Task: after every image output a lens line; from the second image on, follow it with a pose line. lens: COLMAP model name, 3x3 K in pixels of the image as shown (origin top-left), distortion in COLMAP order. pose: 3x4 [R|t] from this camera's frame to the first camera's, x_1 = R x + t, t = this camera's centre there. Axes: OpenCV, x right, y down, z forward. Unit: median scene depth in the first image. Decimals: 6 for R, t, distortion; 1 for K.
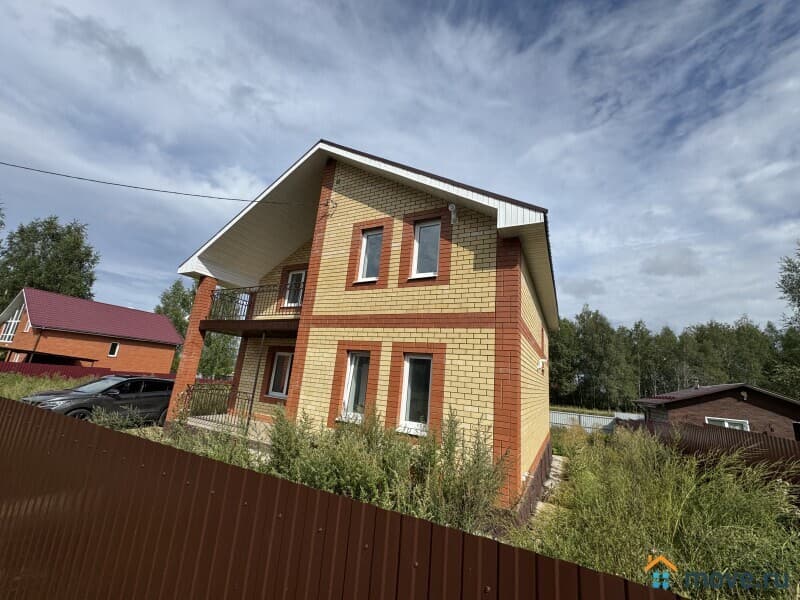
lens RADIAL K [[317.5, 0, 396.7], [0, 317.5, 305.5], [0, 0, 1]] dist [-0.002483, -0.000412]
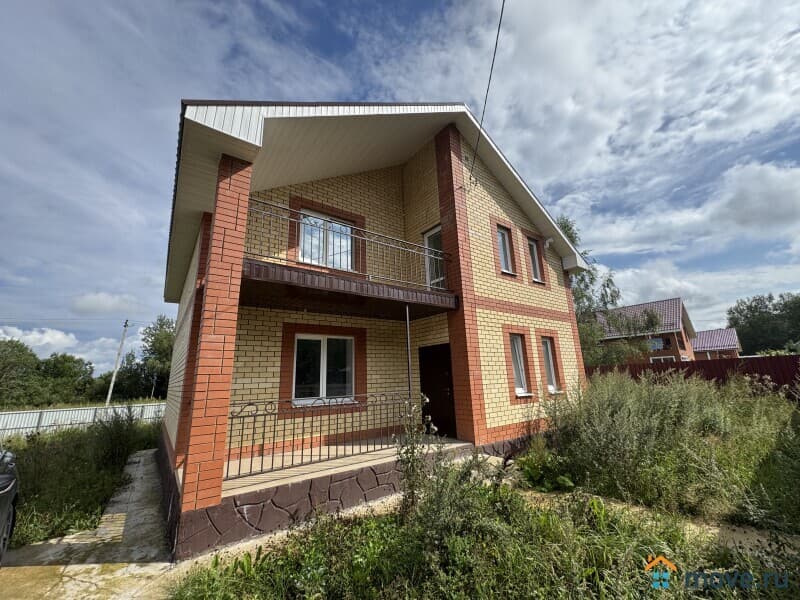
lens RADIAL K [[317.5, 0, 401.0], [0, 317.5, 296.7], [0, 0, 1]] dist [-0.002483, -0.000412]
pose [[0.425029, 0.125991, 0.896368, -1.224078], [-0.136470, 0.987866, -0.074141, 0.138917], [-0.894833, -0.090815, 0.437066, 0.812404]]
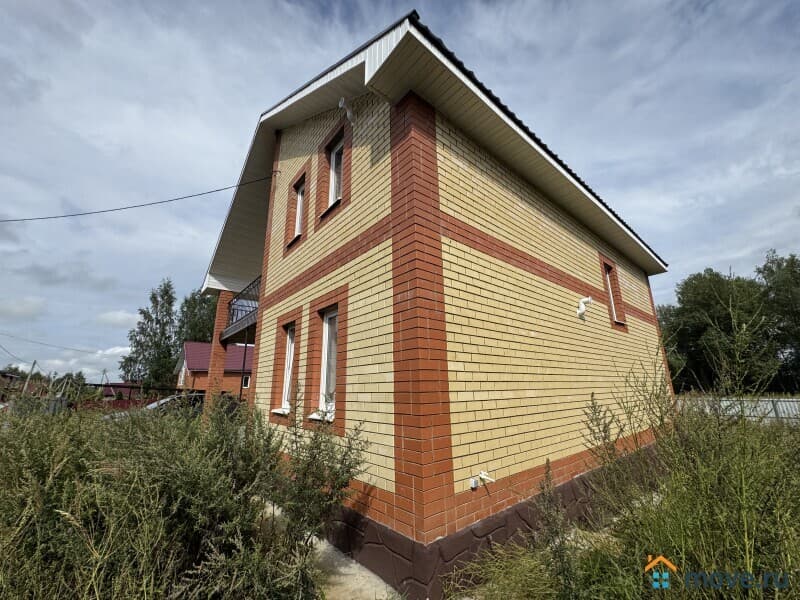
lens RADIAL K [[317.5, 0, 397.4], [0, 317.5, 303.0], [0, 0, 1]] dist [-0.002483, -0.000412]
pose [[0.919332, -0.196619, -0.340835, 0.379225], [0.179365, 0.980380, -0.081756, 0.188846], [0.350223, 0.014027, 0.936561, 0.316545]]
